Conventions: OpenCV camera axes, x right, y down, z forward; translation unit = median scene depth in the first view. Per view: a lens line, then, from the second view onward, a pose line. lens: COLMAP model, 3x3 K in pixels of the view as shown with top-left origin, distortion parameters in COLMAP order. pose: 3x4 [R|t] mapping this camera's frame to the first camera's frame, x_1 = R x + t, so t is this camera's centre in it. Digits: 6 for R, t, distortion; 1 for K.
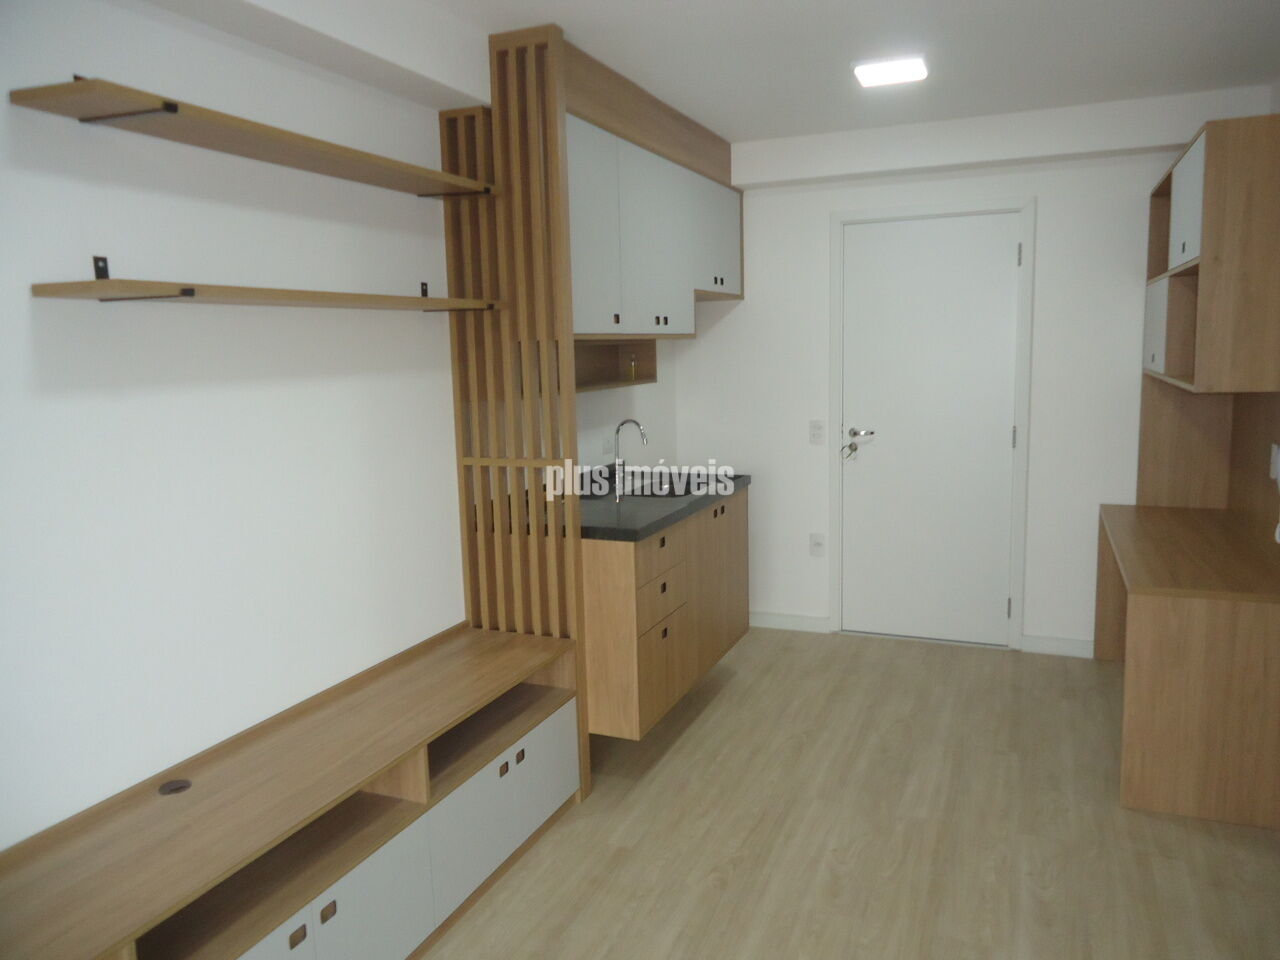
lens RADIAL K [[918.5, 0, 626.5], [0, 918.5, 459.5], [0, 0, 1]] dist [-0.019063, 0.004889]
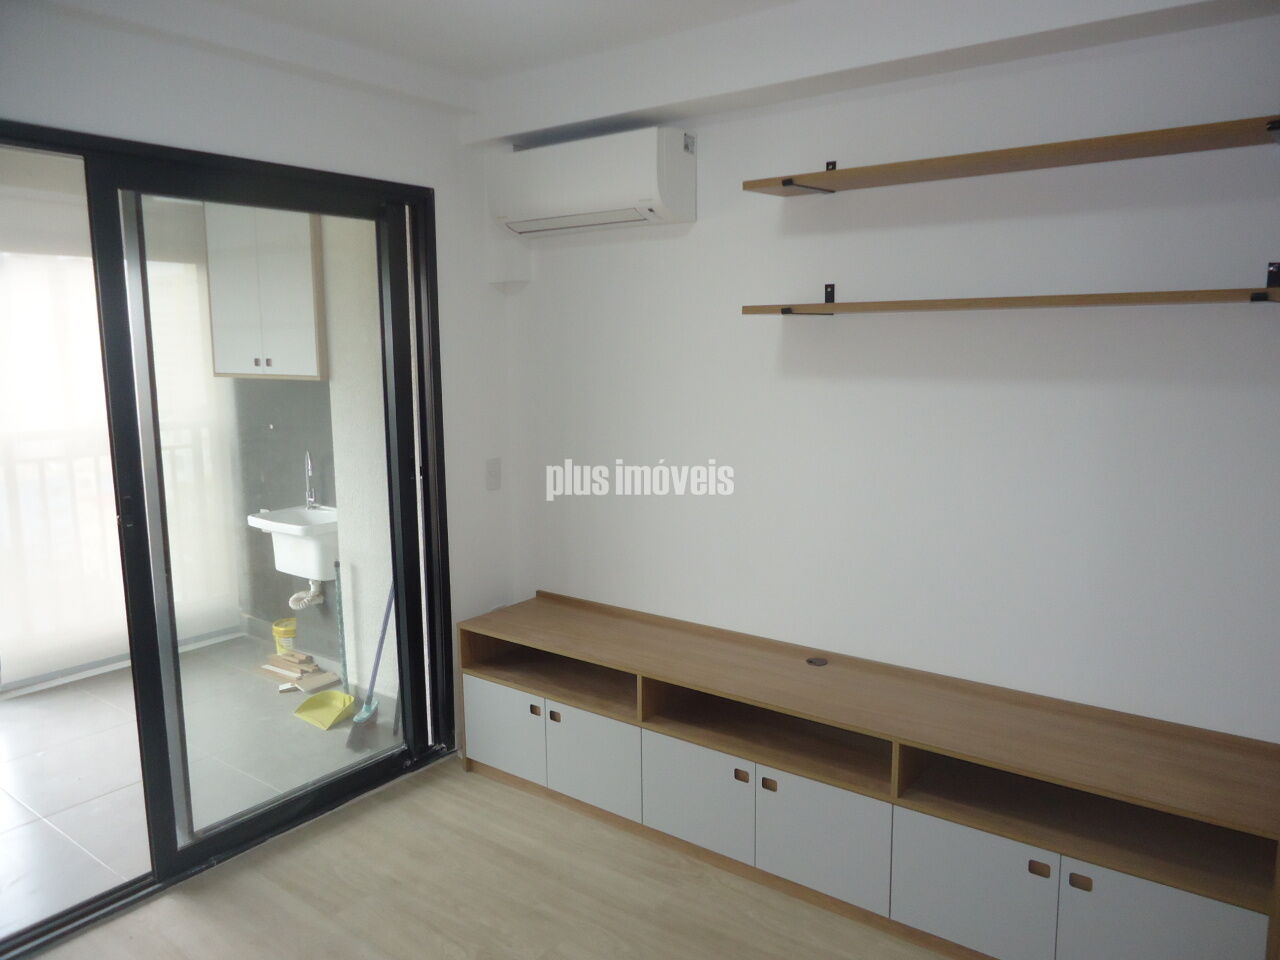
lens RADIAL K [[918.5, 0, 627.3], [0, 918.5, 473.0], [0, 0, 1]] dist [-0.019063, 0.004889]
pose [[-0.239471, 0.162180, -0.957263, 0.584957], [-0.104840, 0.975866, 0.191559, -0.109932], [0.965227, 0.146232, -0.216688, 0.657732]]
